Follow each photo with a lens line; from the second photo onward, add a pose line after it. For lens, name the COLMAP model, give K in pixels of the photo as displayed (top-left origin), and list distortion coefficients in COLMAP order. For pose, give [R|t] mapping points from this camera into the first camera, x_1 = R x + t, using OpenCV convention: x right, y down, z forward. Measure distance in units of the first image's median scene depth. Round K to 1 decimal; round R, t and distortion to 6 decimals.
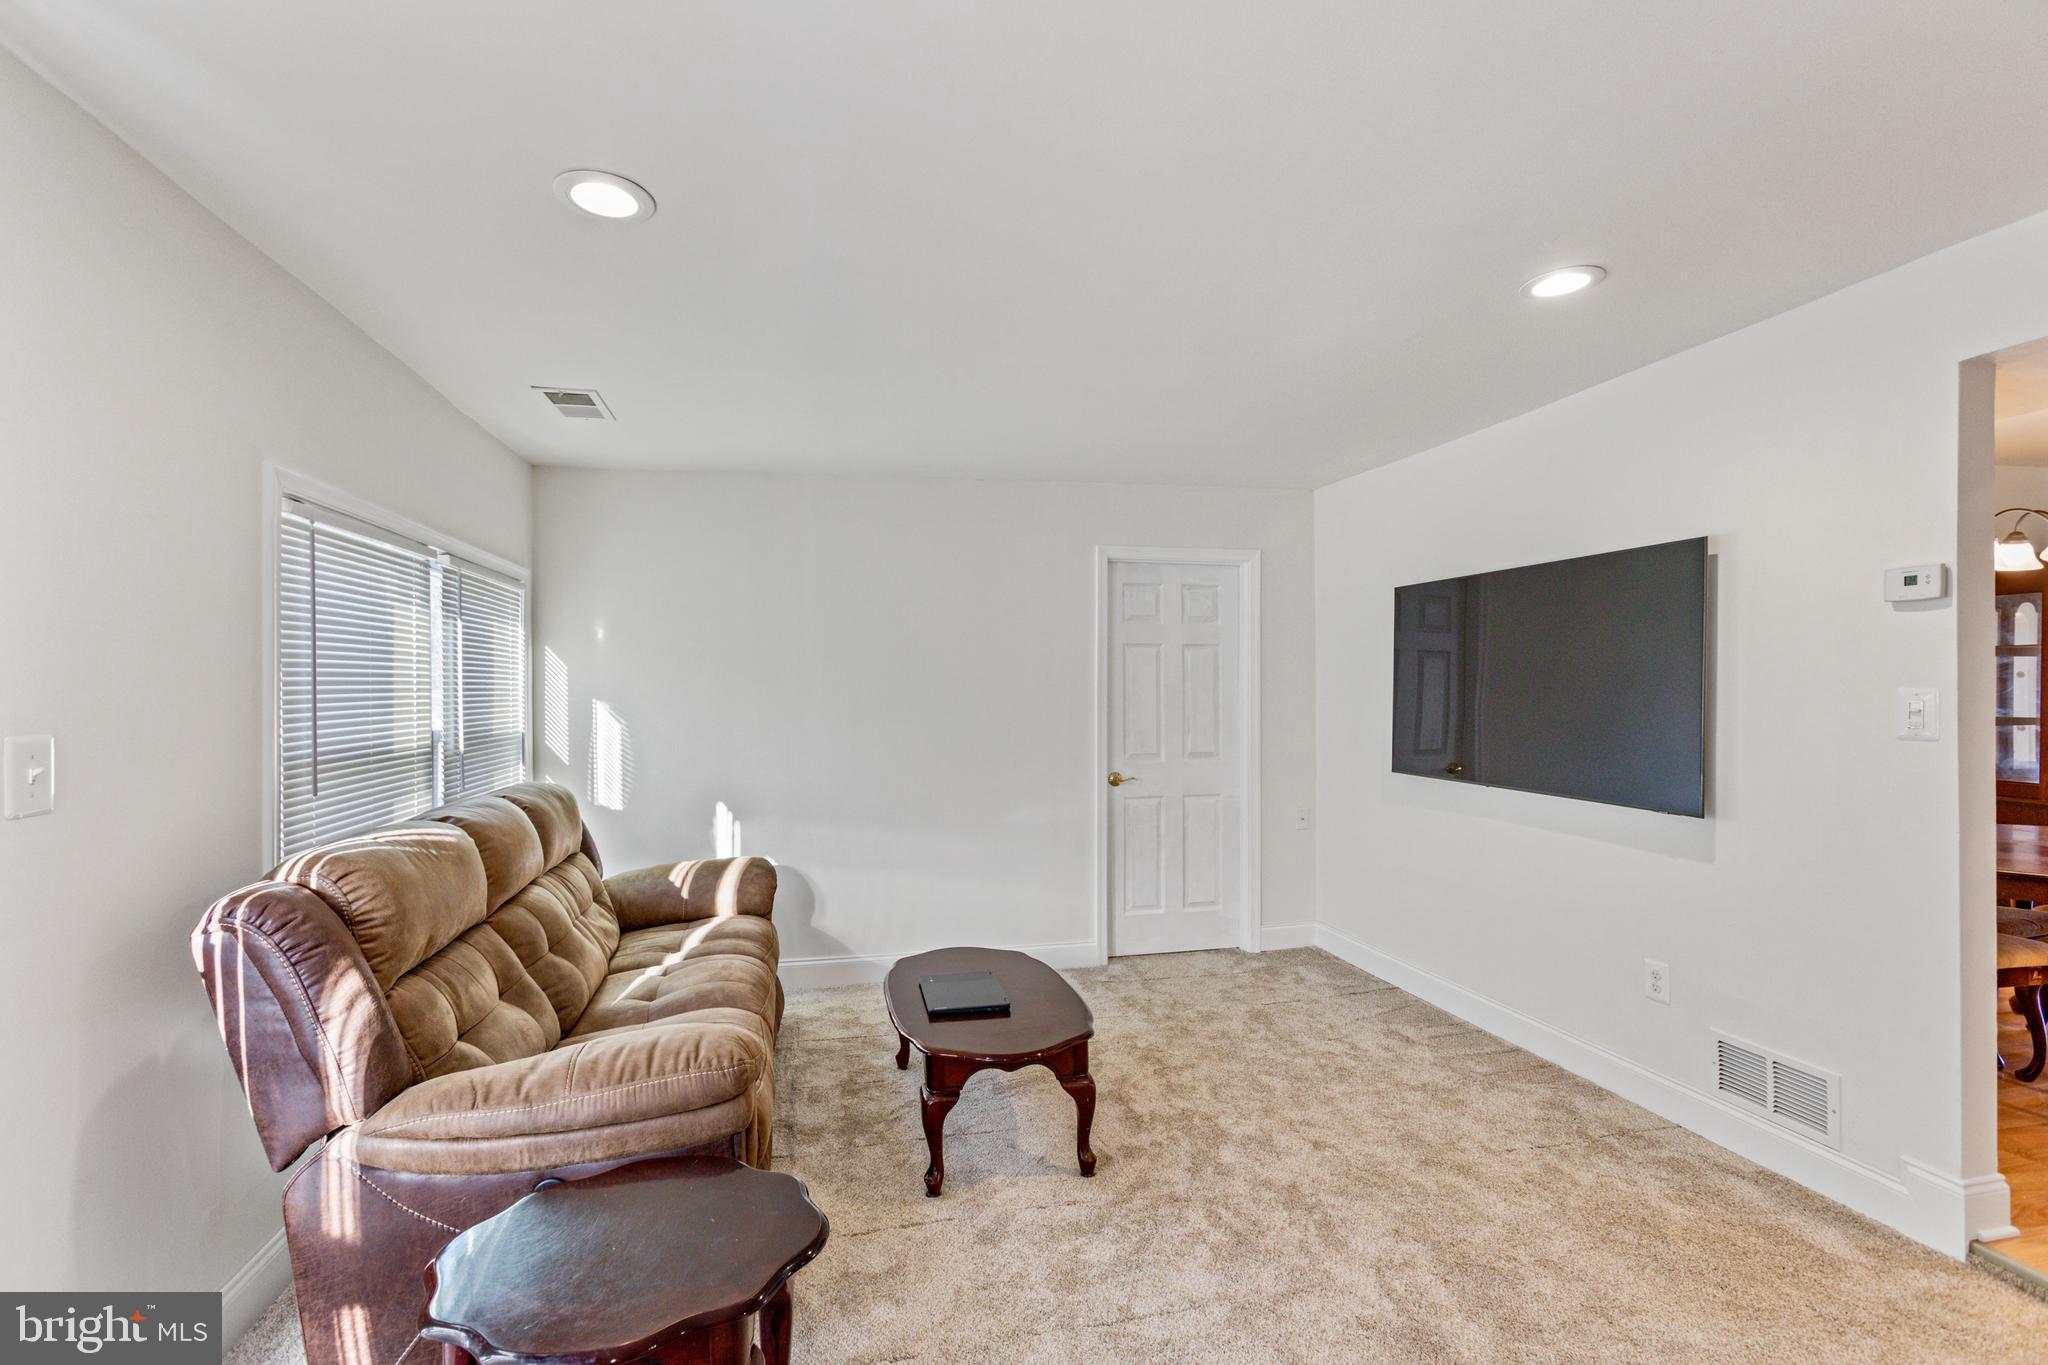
lens RADIAL K [[931.3, 0, 1019.7], [0, 931.3, 704.9], [0, 0, 1]] dist [0.002383, 0.009176]
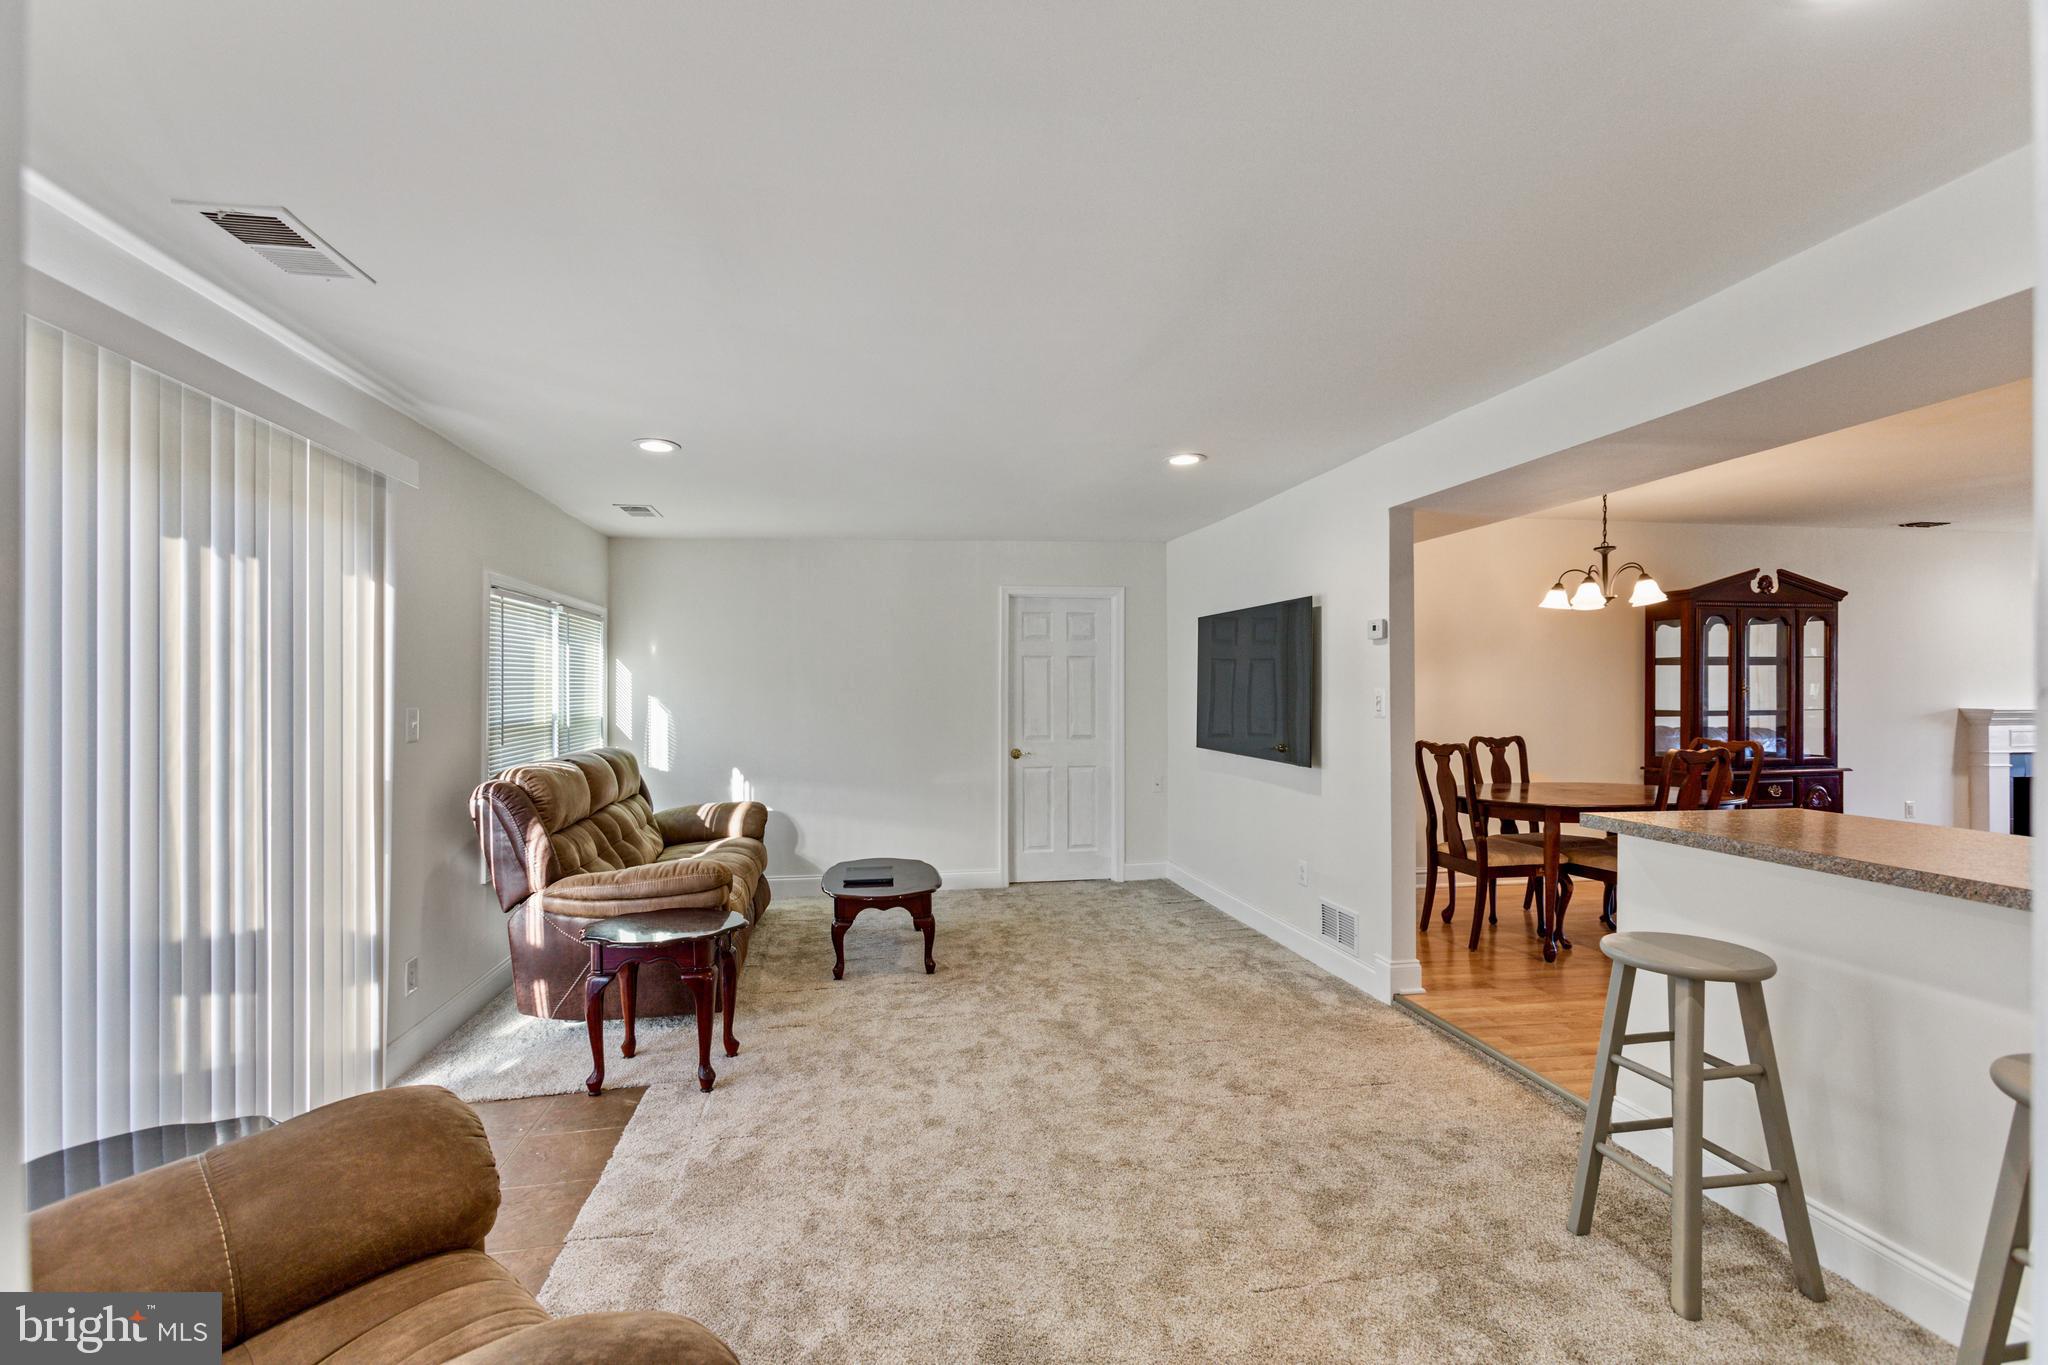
lens RADIAL K [[934.6, 0, 1014.1], [0, 934.6, 692.6], [0, 0, 1]] dist [0.009639, 0.000908]
pose [[0.998526, 0.000984, -0.054265, 0.314229], [-0.001687, 0.999915, -0.012912, 0.012330], [0.054248, 0.012984, 0.998443, -0.696806]]
